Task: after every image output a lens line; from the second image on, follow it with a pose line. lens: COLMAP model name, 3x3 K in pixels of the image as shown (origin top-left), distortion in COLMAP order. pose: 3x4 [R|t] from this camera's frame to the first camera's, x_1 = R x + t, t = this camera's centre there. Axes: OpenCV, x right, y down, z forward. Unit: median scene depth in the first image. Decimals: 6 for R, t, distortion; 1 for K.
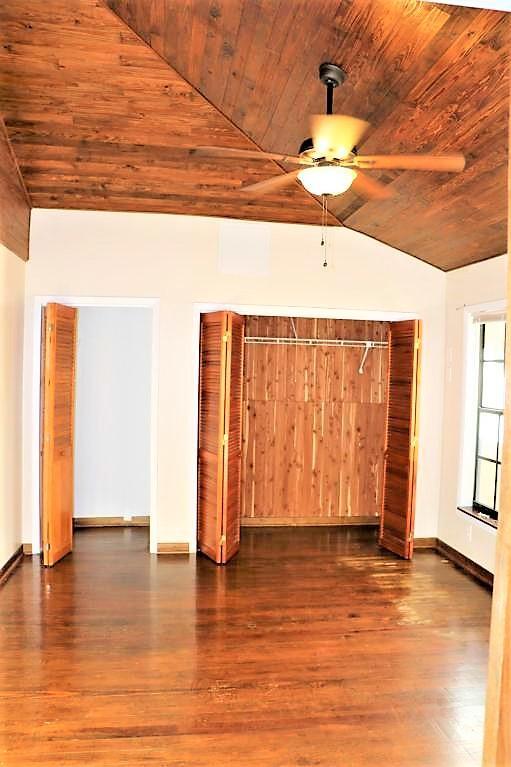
lens RADIAL K [[626.3, 0, 255.5], [0, 626.3, 383.5], [0, 0, 1]] dist [-0.129690, 0.008418]
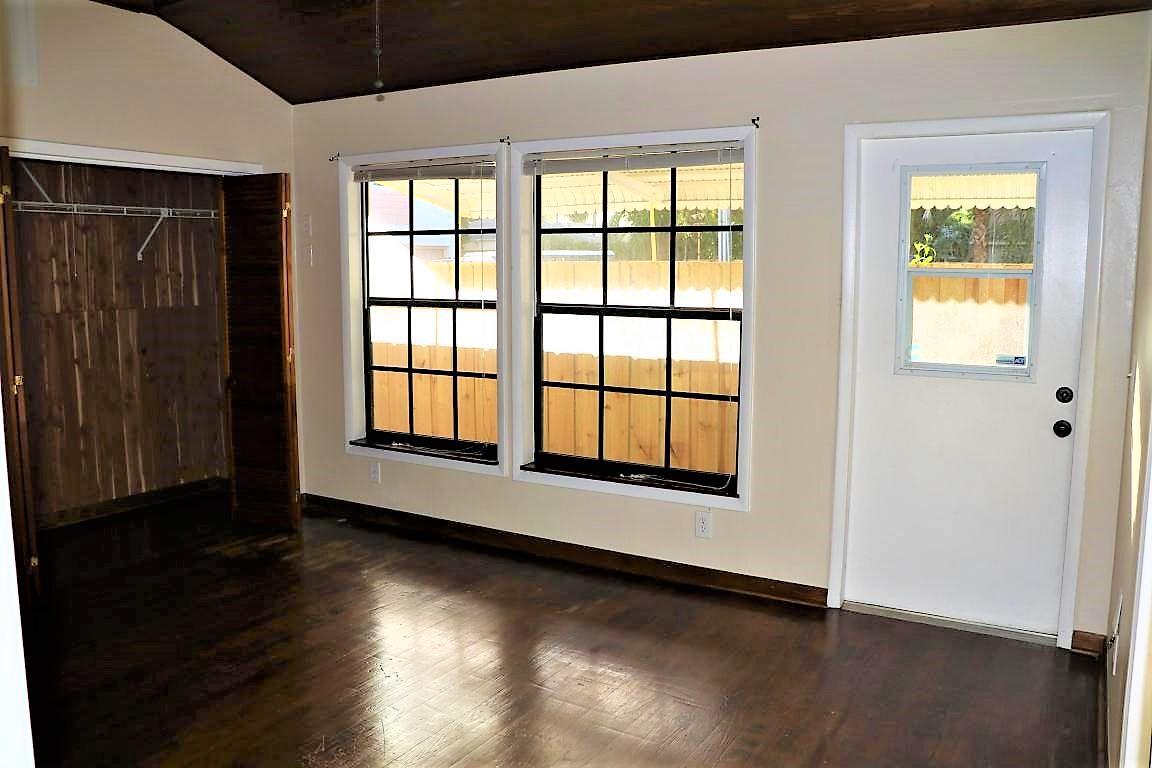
lens RADIAL K [[940.7, 0, 576.0], [0, 940.7, 384.0], [0, 0, 1]] dist [-0.129690, 0.008418]
pose [[0.628343, -0.122222, 0.768275, -0.274193], [0.030852, 0.990719, 0.132377, -0.001034], [-0.777325, -0.059476, 0.626282, 0.099540]]
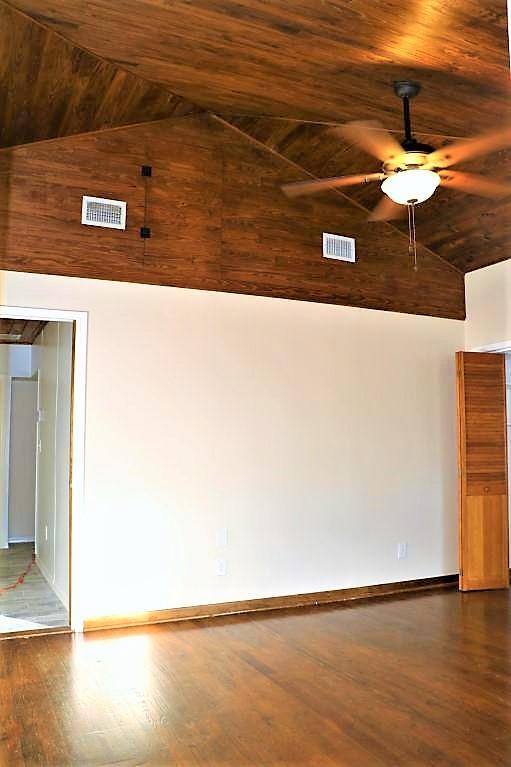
lens RADIAL K [[626.3, 0, 255.5], [0, 626.3, 383.5], [0, 0, 1]] dist [-0.129690, 0.008418]
pose [[0.294840, -0.117867, -0.948249, 0.473885], [-0.016076, 0.991611, -0.128255, 0.058508], [0.955411, 0.053059, 0.290472, 0.236620]]
